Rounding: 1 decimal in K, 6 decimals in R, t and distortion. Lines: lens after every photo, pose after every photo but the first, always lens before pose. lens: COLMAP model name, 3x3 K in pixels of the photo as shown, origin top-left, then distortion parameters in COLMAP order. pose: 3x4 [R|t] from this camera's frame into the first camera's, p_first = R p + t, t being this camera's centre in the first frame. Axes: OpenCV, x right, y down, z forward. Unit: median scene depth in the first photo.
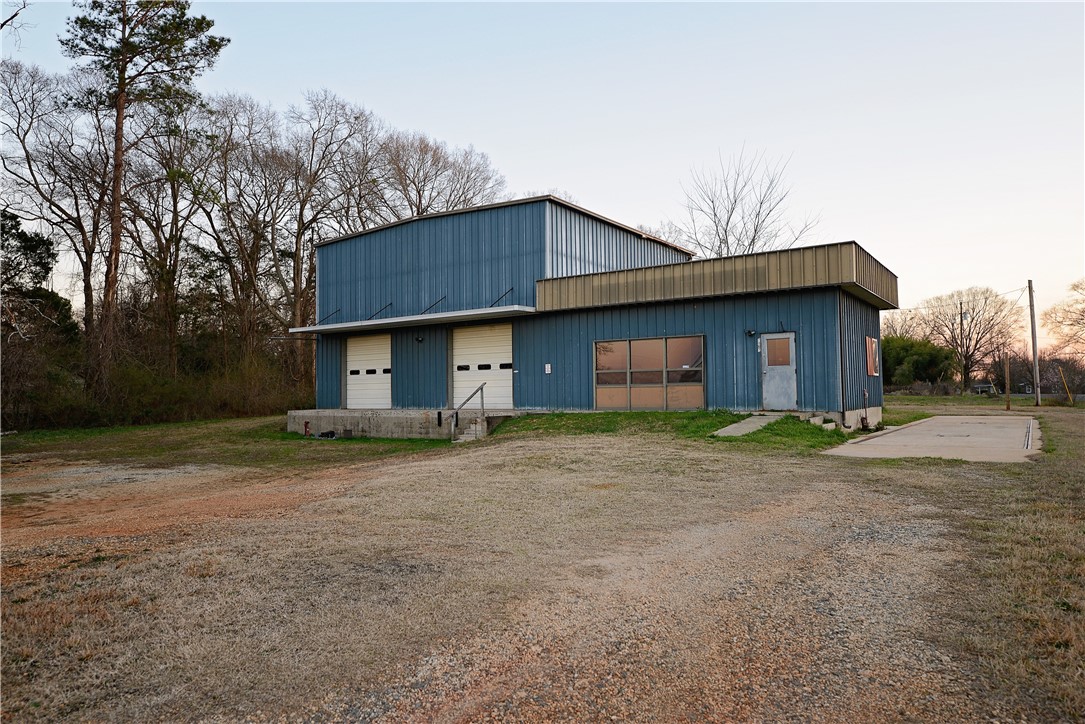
lens RADIAL K [[690.0, 0, 542.5], [0, 690.0, 362.0], [0, 0, 1]] dist [0.028787, -0.000956]
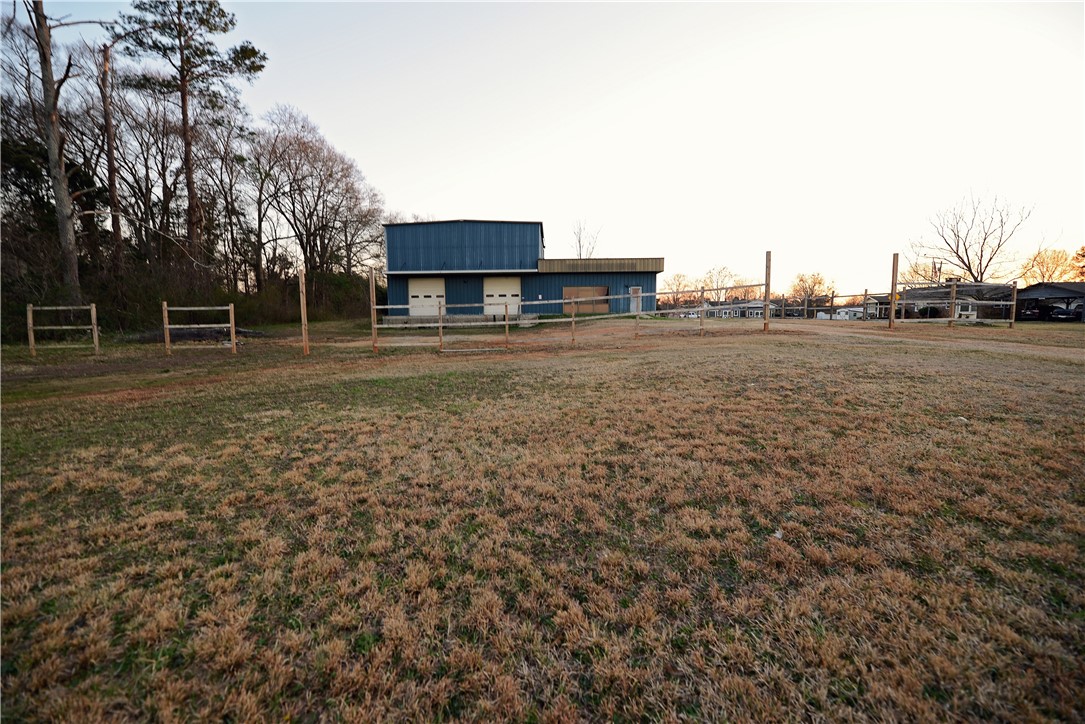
lens RADIAL K [[435.6, 0, 542.5], [0, 435.6, 362.0], [0, 0, 1]] dist [0.000005, 0.000035]
pose [[0.798215, -0.049881, 0.600304, -0.814555], [-0.020275, 0.993776, 0.109535, 0.061147], [-0.602032, -0.099604, 0.792235, -0.198587]]
